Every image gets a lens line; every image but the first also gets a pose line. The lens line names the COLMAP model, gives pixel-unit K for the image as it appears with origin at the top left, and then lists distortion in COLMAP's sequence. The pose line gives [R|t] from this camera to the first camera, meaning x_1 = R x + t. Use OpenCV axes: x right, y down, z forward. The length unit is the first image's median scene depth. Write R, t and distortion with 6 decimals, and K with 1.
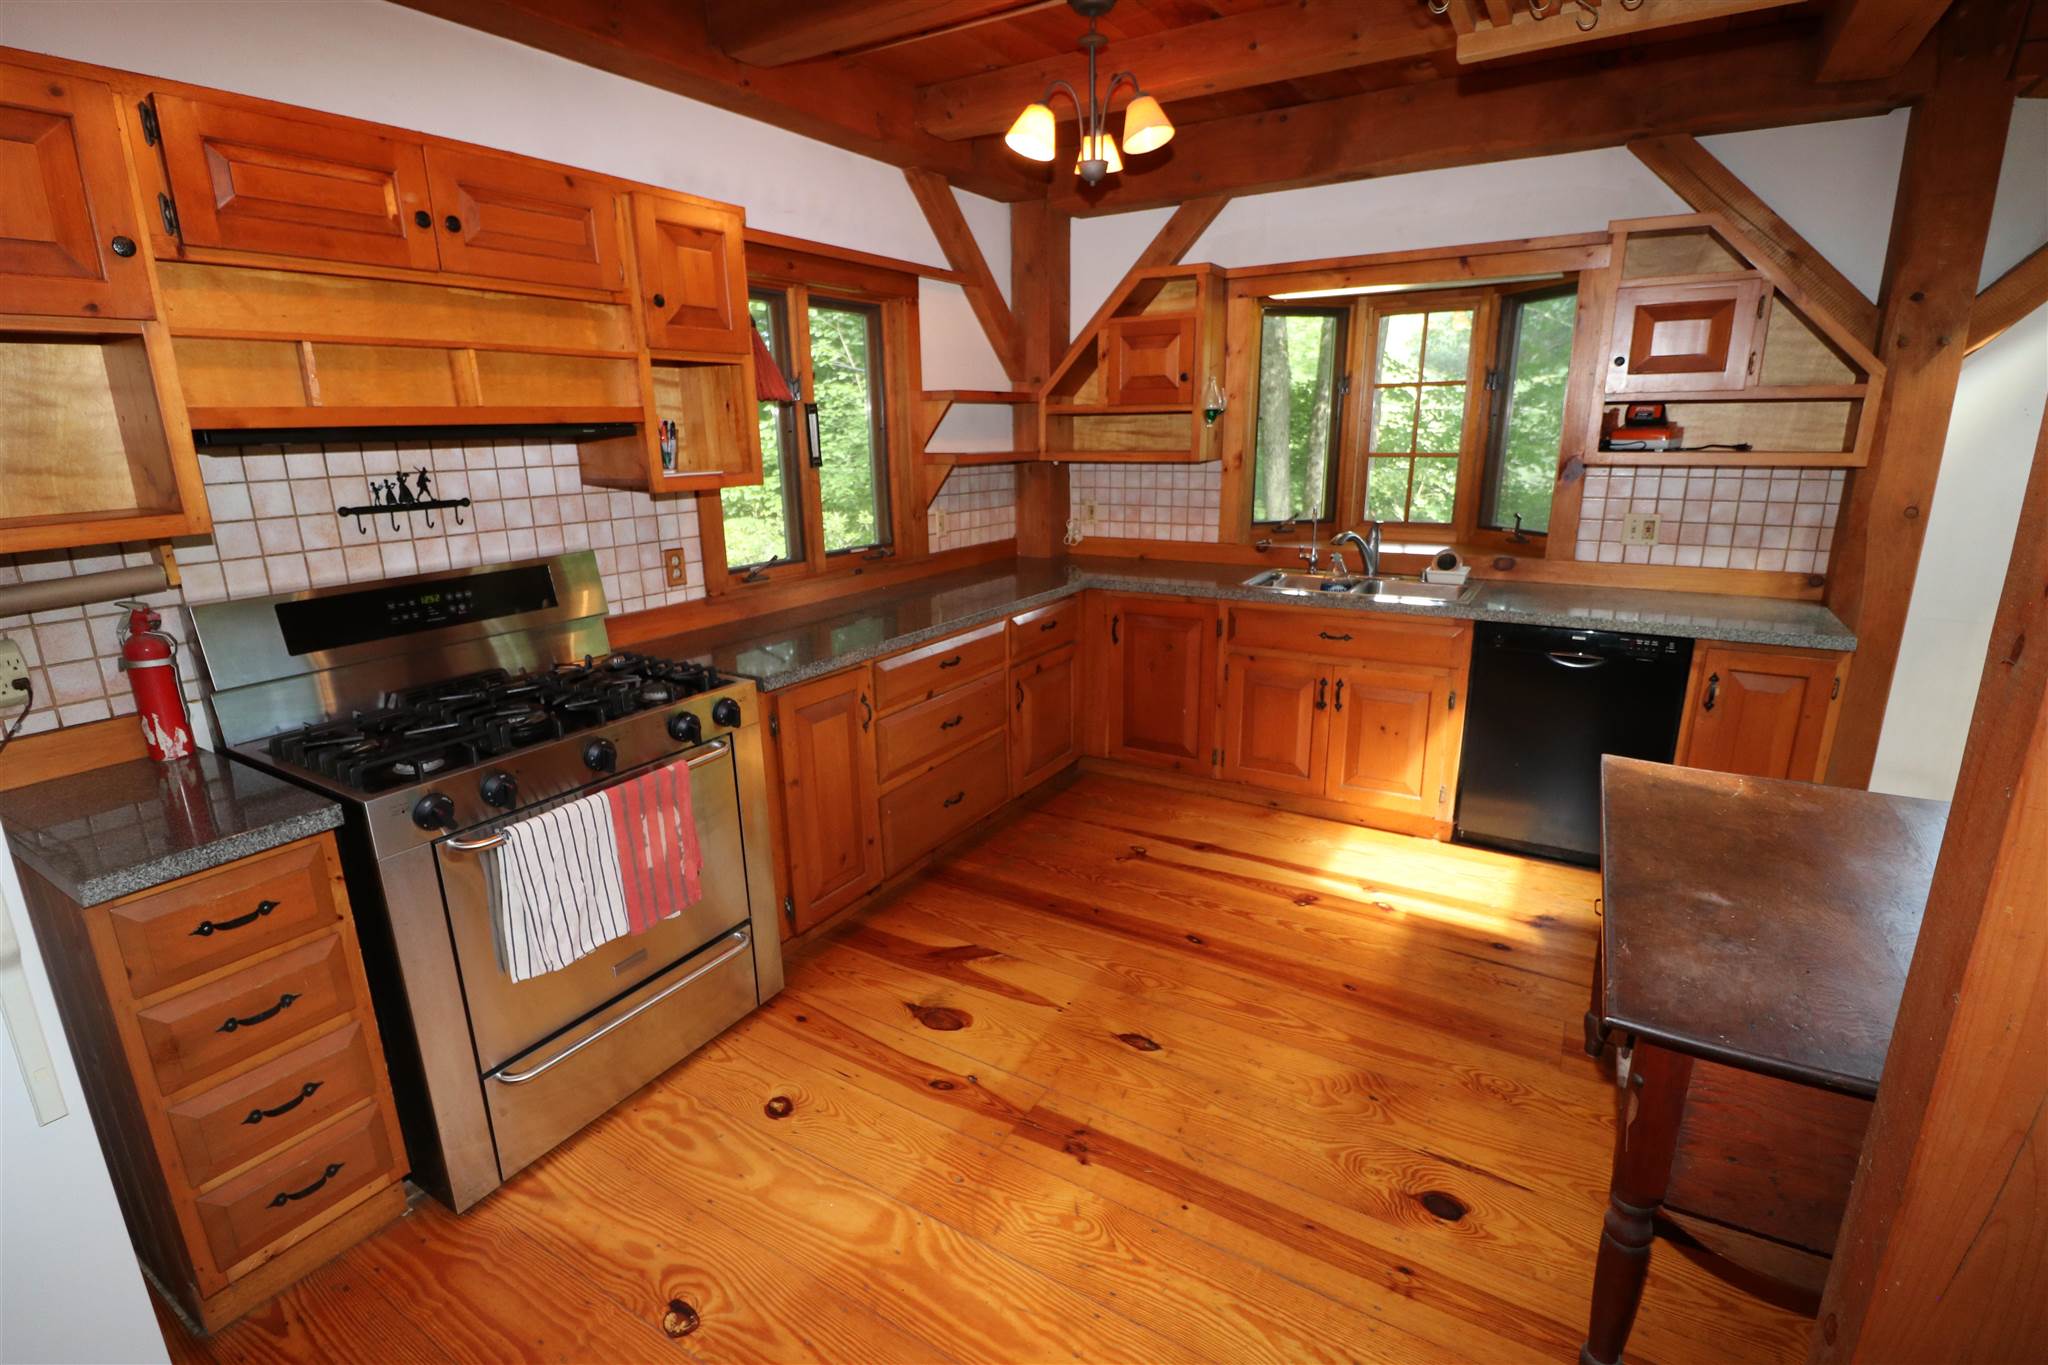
lens RADIAL K [[961.0, 0, 1018.1], [0, 961.0, 636.5], [0, 0, 1]] dist [0.000355, -0.012841]
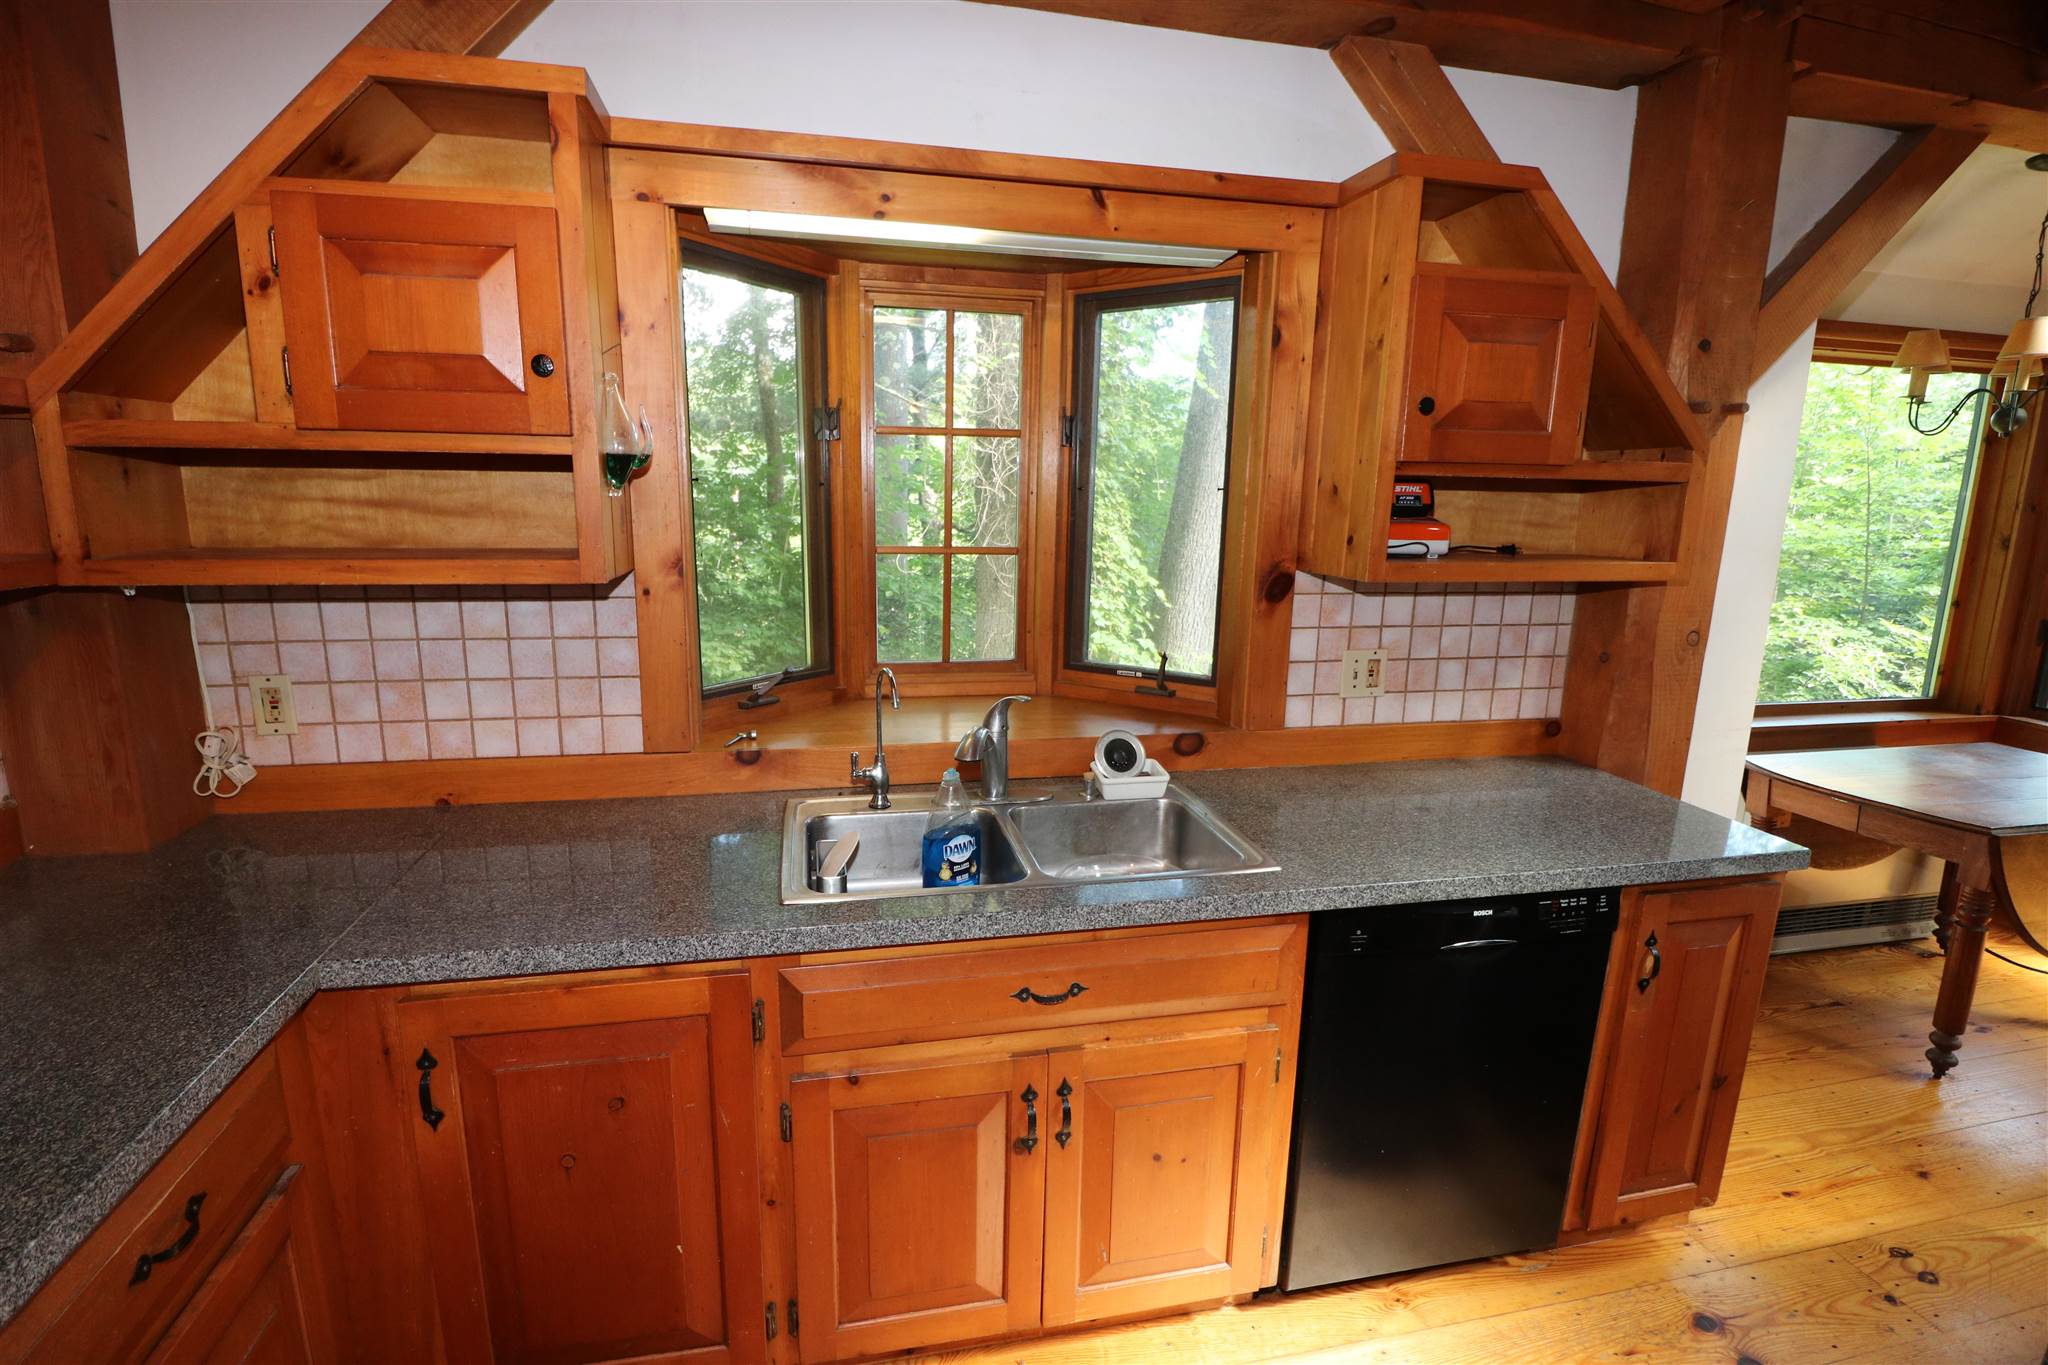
lens RADIAL K [[932.7, 0, 1024.0], [0, 932.7, 682.5], [0, 0, 1]] dist [0.015040, -0.021708]
pose [[0.716490, -0.113451, 0.688310, 0.041735], [0.120185, 0.992008, 0.038403, -0.139101], [-0.687166, 0.055209, 0.724400, 0.617564]]
